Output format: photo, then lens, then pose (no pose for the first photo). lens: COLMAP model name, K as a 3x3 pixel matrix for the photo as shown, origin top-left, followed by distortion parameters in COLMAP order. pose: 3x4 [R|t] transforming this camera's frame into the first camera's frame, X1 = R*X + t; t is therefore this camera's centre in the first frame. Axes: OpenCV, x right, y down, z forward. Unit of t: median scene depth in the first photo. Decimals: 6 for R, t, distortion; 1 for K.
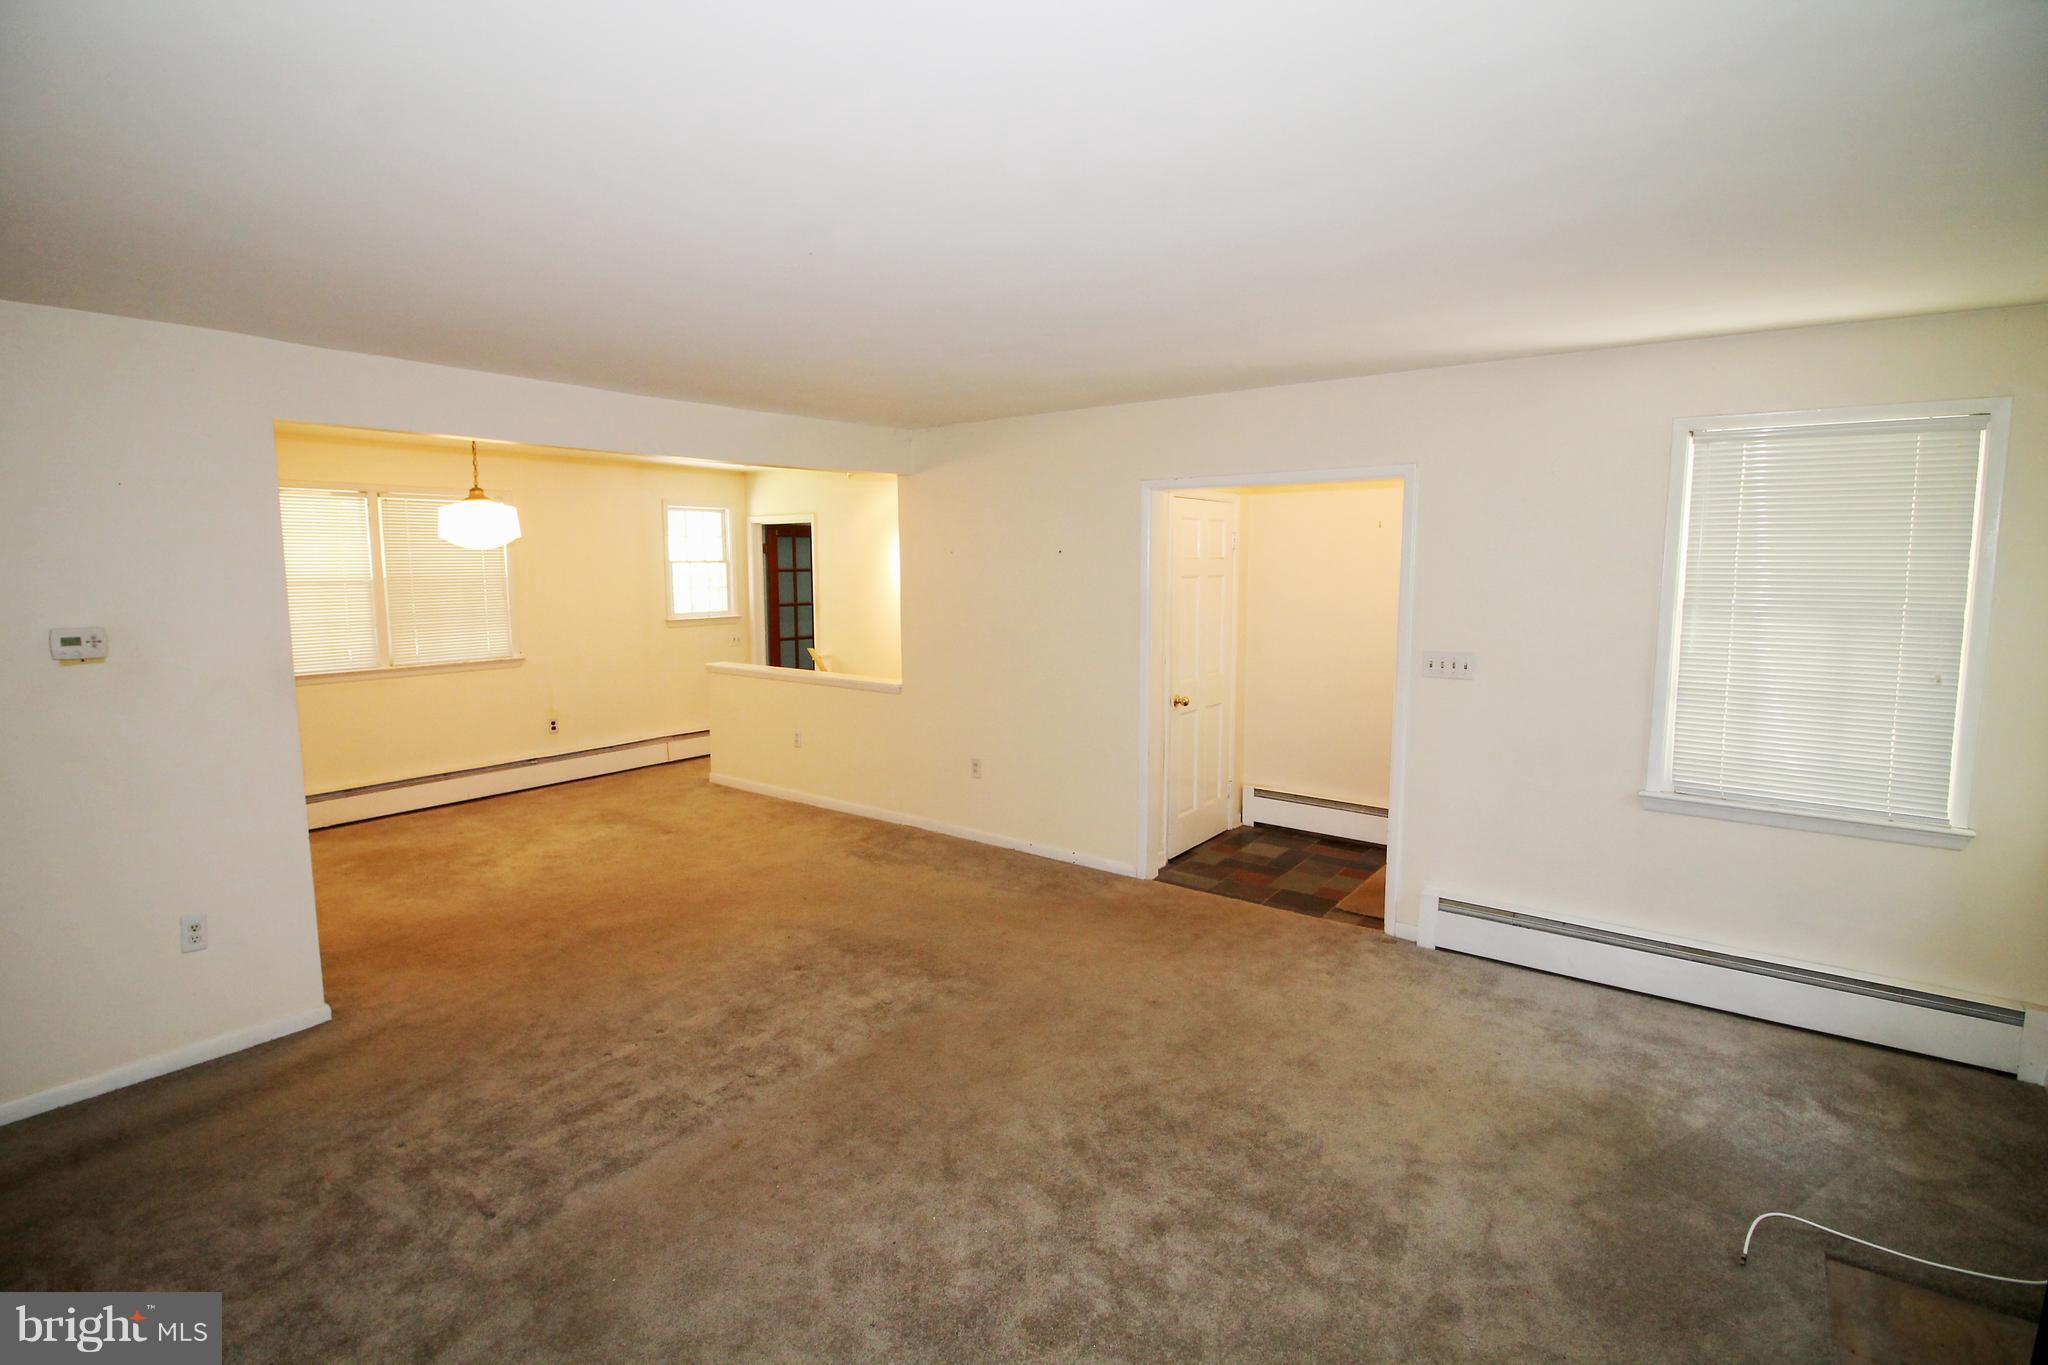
lens RADIAL K [[955.3, 0, 1030.2], [0, 955.3, 680.6], [0, 0, 1]] dist [-0.011652, -0.003169]
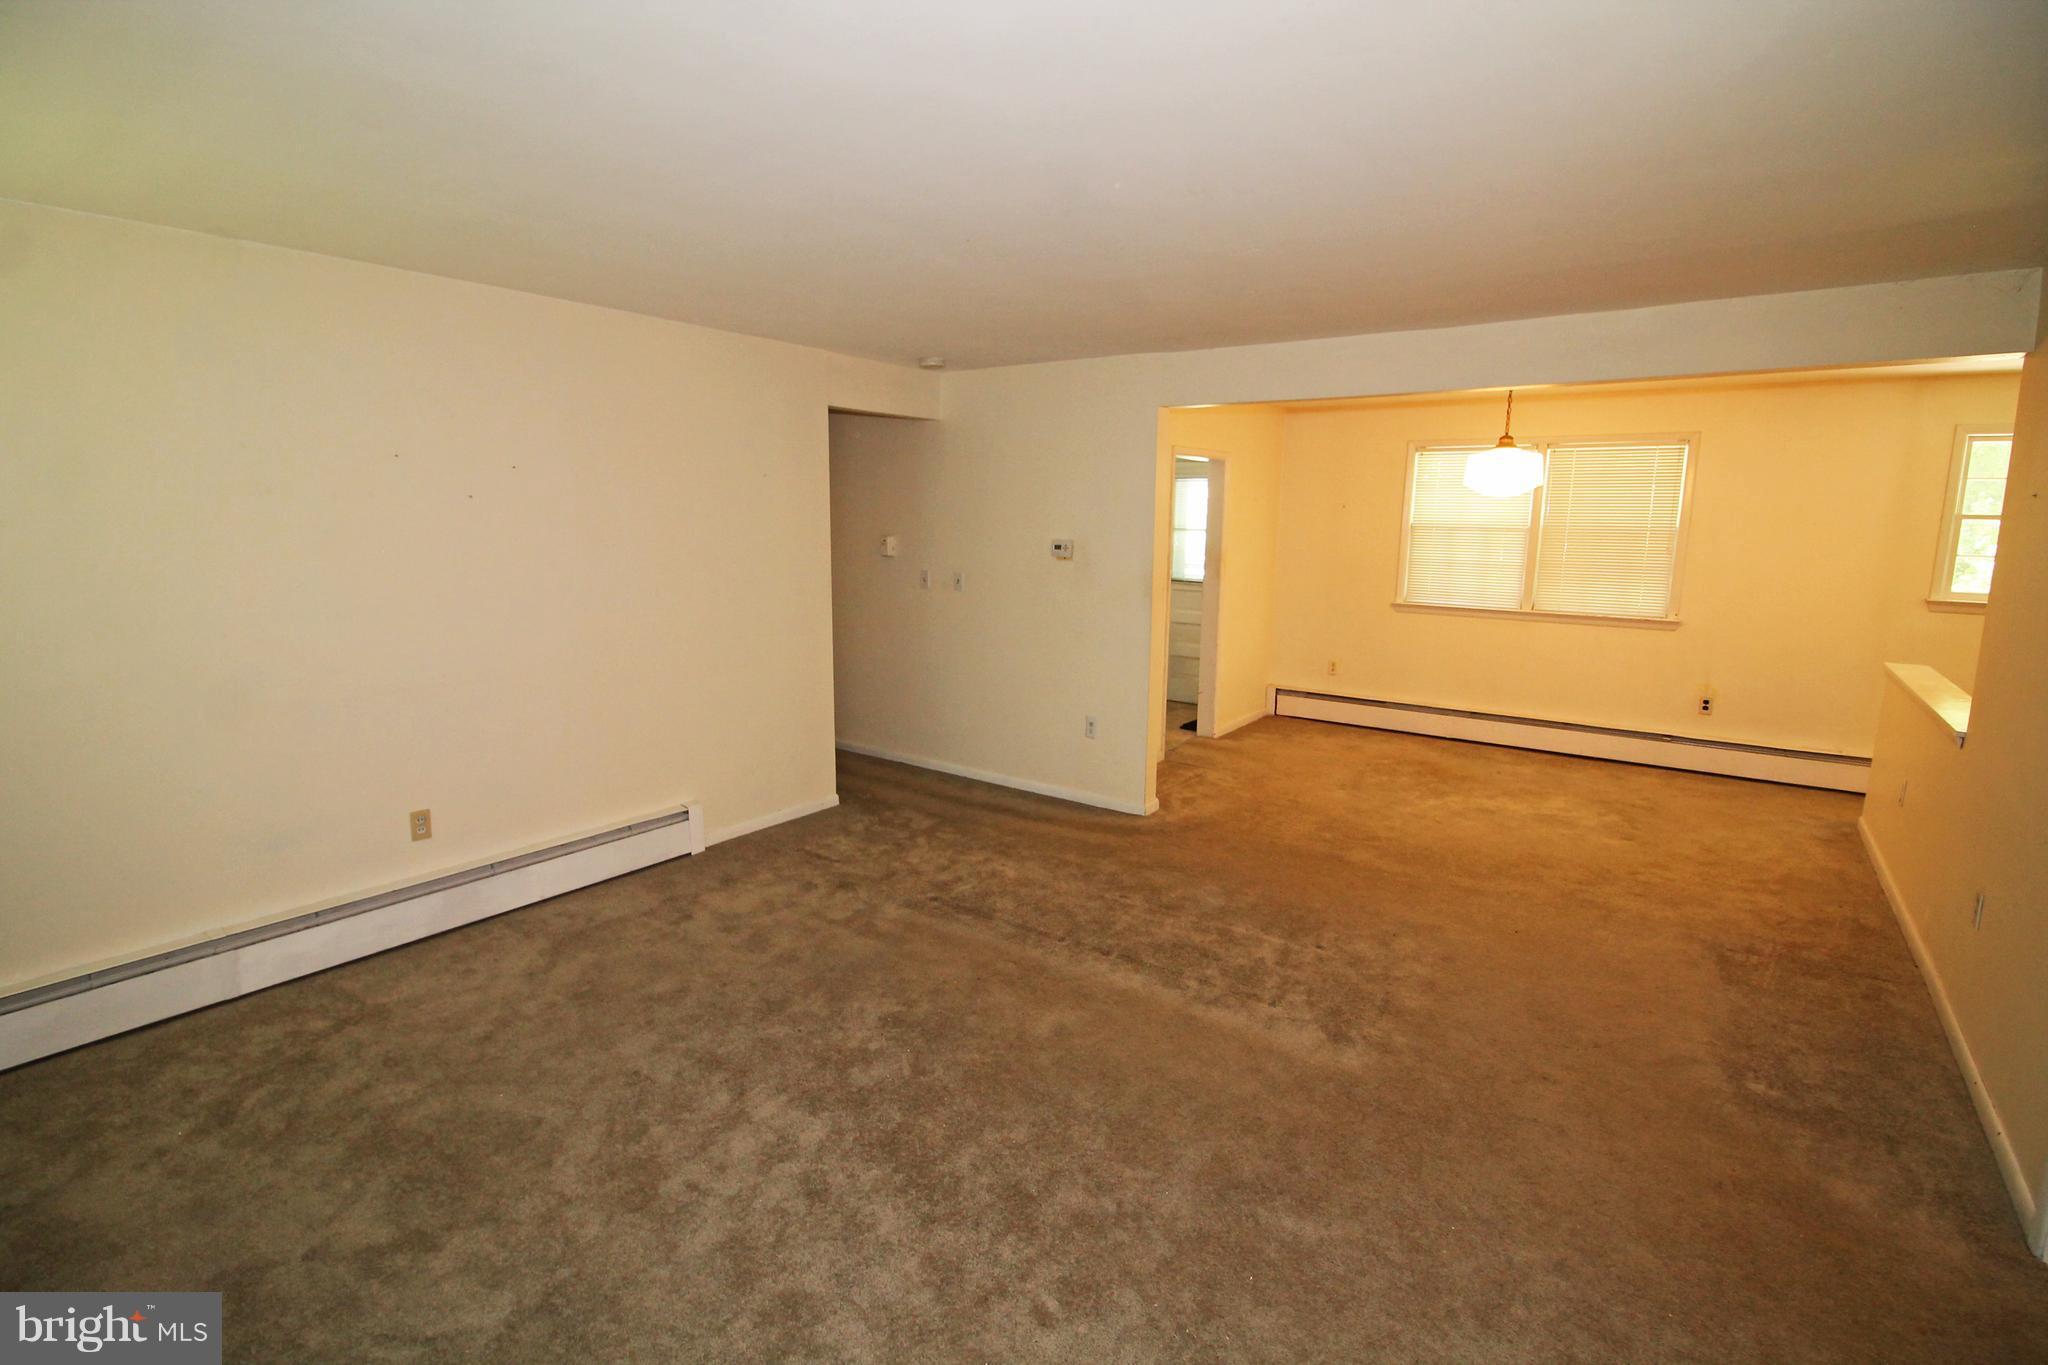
lens RADIAL K [[955.3, 0, 995.1], [0, 955.3, 677.9], [0, 0, 1]] dist [-0.011652, -0.003169]
pose [[-0.002745, 0.172037, -0.985087, 0.402542], [-0.133618, 0.976194, 0.170856, -0.044438], [0.991029, 0.132094, 0.020308, 0.410215]]
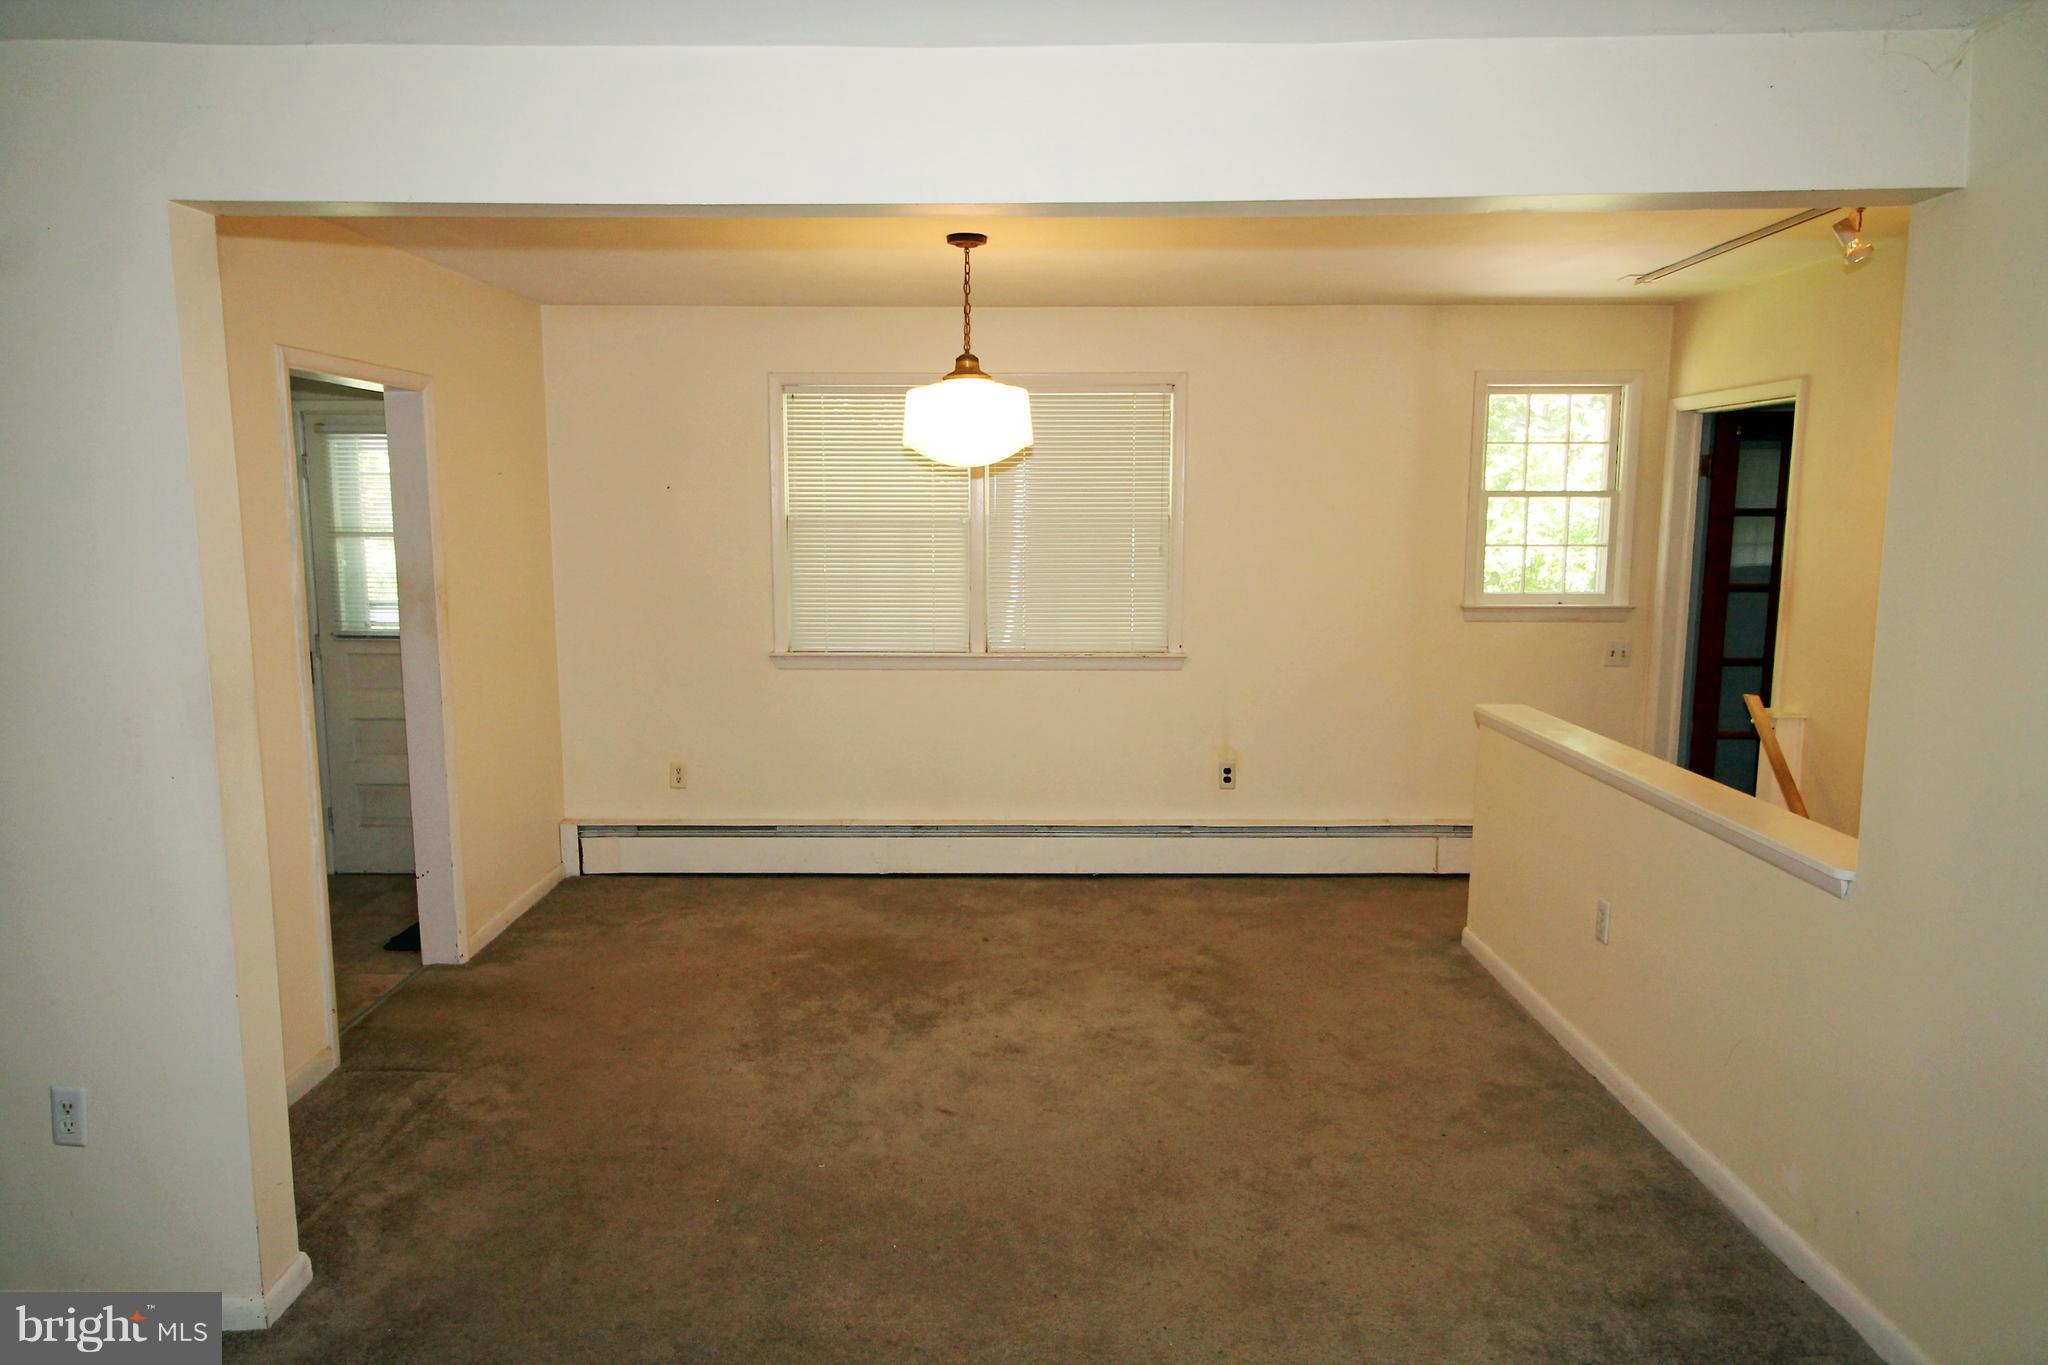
lens RADIAL K [[1257.5, 0, 1008.6], [0, 1257.5, 638.5], [0, 0, 1]] dist [0.006659, -0.001176]
pose [[0.593967, 0.088705, -0.799584, 0.029977], [-0.101363, 0.994234, 0.035002, -0.057883], [0.798079, 0.060258, 0.599533, 0.510927]]
